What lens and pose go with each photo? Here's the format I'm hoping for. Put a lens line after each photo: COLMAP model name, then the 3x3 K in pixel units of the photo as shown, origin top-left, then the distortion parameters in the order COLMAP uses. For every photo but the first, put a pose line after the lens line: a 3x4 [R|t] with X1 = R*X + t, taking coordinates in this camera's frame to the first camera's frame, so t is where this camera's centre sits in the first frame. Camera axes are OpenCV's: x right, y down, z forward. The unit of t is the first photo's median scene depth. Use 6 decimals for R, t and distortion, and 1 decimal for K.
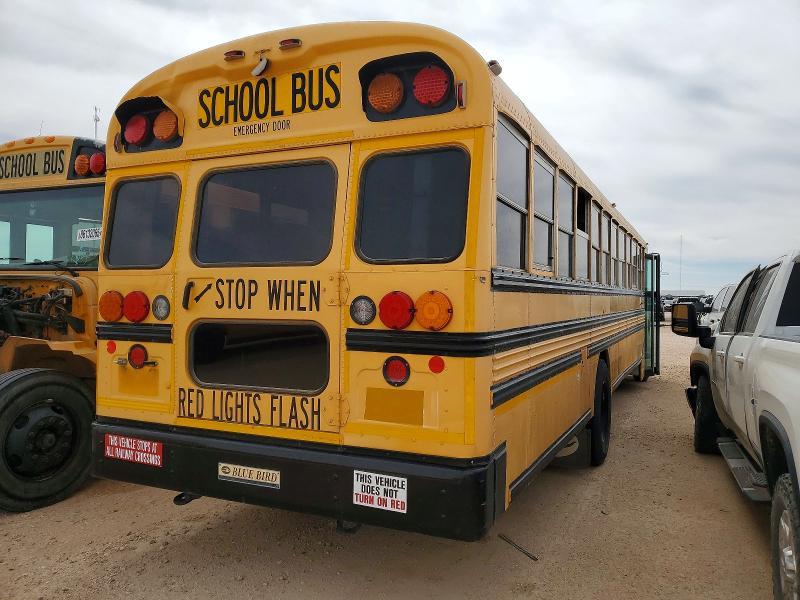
lens RADIAL K [[625.6, 0, 403.7], [0, 625.6, 294.0], [0, 0, 1]] dist [0.035302, -0.060116]
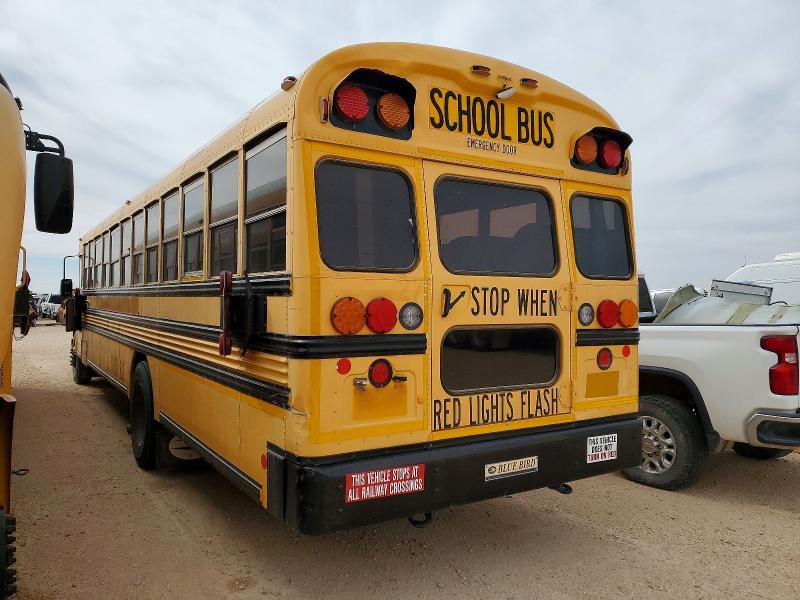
lens RADIAL K [[625.6, 0, 398.4], [0, 625.6, 299.6], [0, 0, 1]] dist [0.035302, -0.060116]
pose [[0.532612, 0.001971, 0.846357, -1.239380], [-0.007607, 0.999968, 0.002458, -0.004329], [-0.846325, -0.007747, 0.532610, 0.573287]]
